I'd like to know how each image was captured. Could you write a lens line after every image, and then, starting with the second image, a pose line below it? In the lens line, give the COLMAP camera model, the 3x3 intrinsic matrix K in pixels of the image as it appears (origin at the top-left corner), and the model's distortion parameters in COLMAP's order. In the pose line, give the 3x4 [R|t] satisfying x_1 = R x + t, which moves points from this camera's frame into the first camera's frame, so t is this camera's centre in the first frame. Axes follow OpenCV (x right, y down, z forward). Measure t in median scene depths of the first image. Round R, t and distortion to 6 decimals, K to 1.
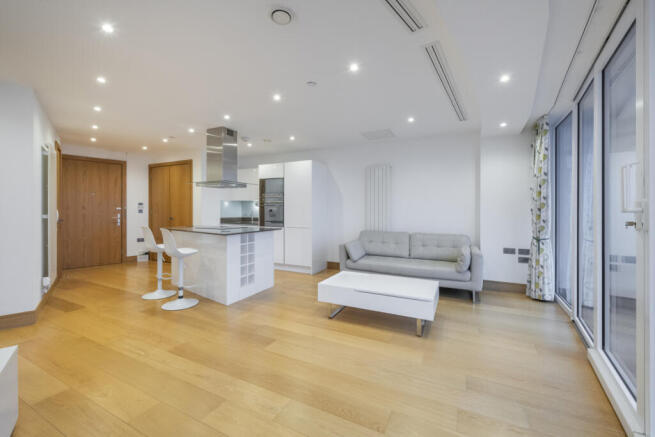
lens RADIAL K [[261.3, 0, 330.0], [0, 261.3, 211.7], [0, 0, 1]] dist [0.000213, -0.000043]
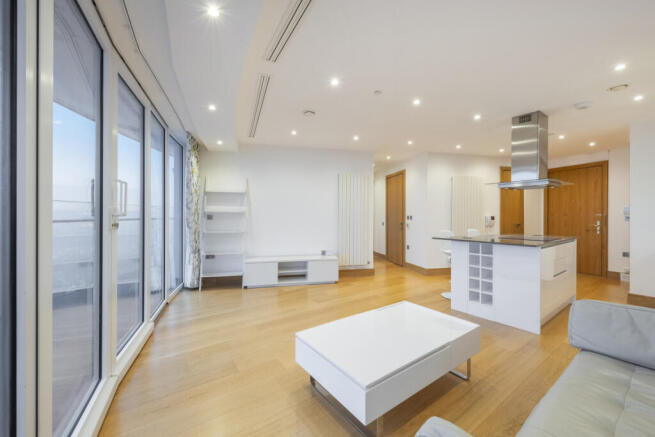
lens RADIAL K [[262.5, 0, 327.5], [0, 262.5, 218.5], [0, 0, 1]] dist [-0.000198, -0.000054]
pose [[-0.473073, 0.000453, -0.881023, 0.433423], [-0.003267, 0.999992, 0.002269, 0.000448], [0.881017, 0.003952, -0.473068, 0.611829]]
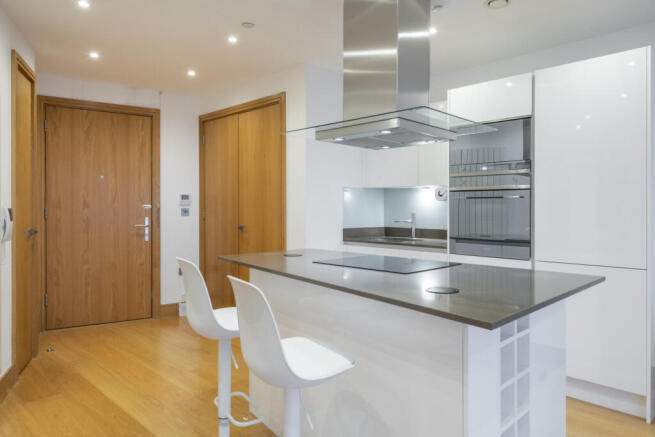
lens RADIAL K [[438.5, 0, 327.5], [0, 438.5, 218.5], [0, 0, 1]] dist [0.005043, 0.001398]
pose [[0.946370, 0.008199, -0.322982, -0.224738], [-0.003883, 0.999894, 0.014006, -0.002524], [0.323062, -0.012000, 0.946302, 0.334909]]
